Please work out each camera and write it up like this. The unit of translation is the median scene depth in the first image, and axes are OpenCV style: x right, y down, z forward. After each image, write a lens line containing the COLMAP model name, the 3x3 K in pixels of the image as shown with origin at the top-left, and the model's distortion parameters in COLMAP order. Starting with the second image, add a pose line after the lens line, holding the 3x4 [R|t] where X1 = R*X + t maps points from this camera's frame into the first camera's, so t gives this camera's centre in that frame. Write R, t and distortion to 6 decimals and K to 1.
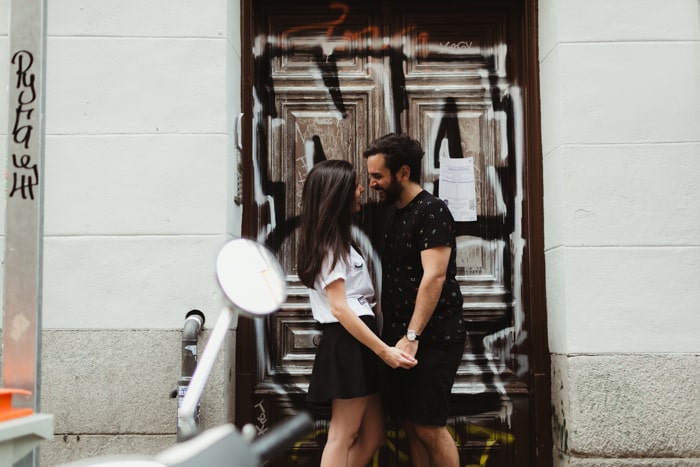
lens RADIAL K [[1000.9, 0, 350.0], [0, 1000.9, 233.5], [0, 0, 1]] dist [0.013606, -0.019276]
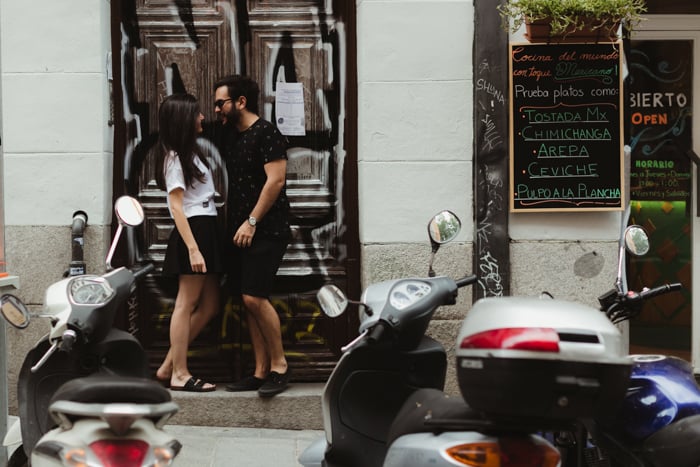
lens RADIAL K [[1877.7, 0, 350.0], [0, 1877.7, 262.1], [0, 0, 1]] dist [-0.006960, 0.376763]
pose [[0.999453, -0.003819, 0.032860, 0.103245], [-0.000330, 0.992113, 0.125350, -0.145999], [-0.033079, -0.125292, 0.991568, -1.285518]]
